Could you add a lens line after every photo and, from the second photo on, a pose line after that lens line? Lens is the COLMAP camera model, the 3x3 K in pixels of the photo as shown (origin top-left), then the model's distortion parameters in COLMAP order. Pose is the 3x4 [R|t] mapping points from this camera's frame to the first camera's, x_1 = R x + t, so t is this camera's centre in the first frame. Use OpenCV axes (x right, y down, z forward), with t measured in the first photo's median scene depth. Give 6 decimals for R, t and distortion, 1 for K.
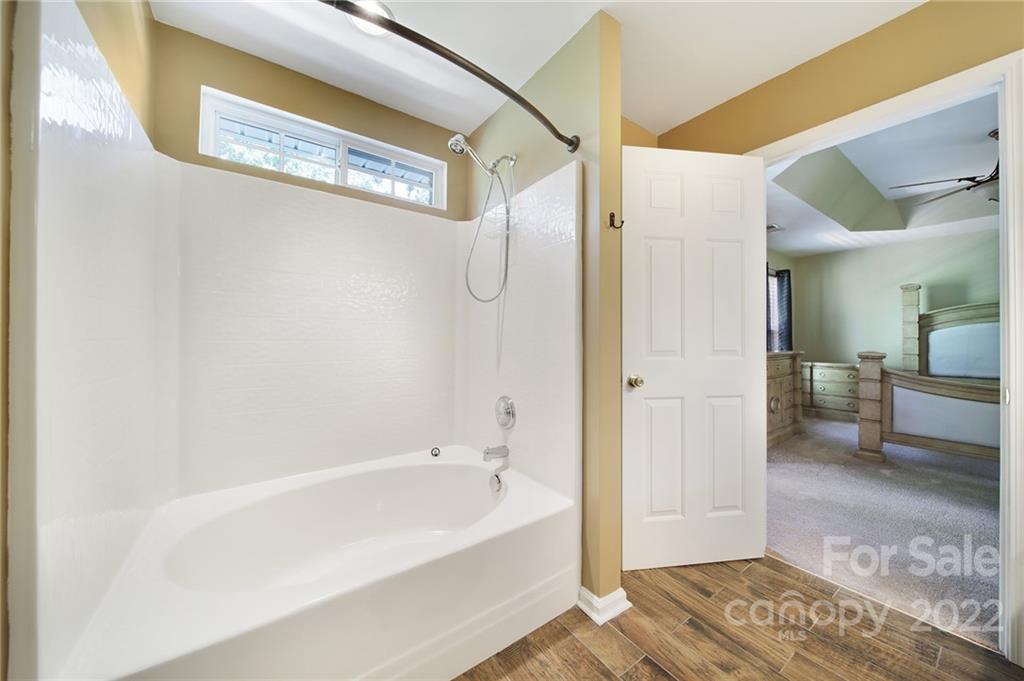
lens RADIAL K [[358.8, 0, 511.8], [0, 358.8, 334.3], [0, 0, 1]] dist [-0.005324, -0.000717]
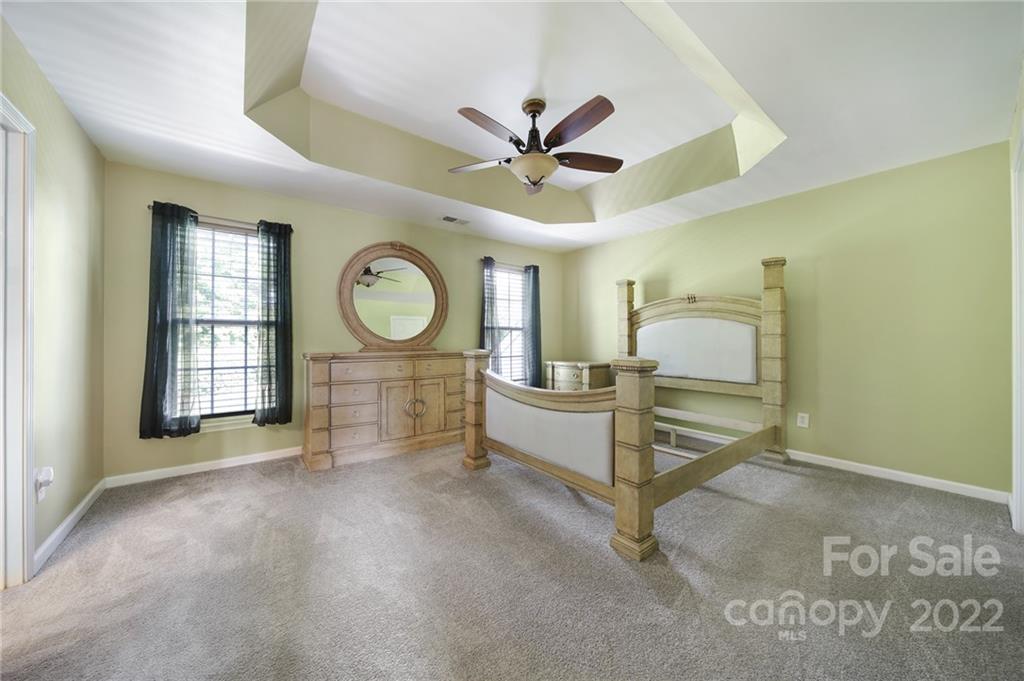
lens RADIAL K [[358.8, 0, 508.9], [0, 358.8, 336.4], [0, 0, 1]] dist [-0.005324, -0.000717]
pose [[0.999074, -0.005643, 0.042657, 0.766336], [0.005488, 0.999978, 0.003757, 0.007537], [-0.042678, -0.003520, 0.999083, 0.042788]]
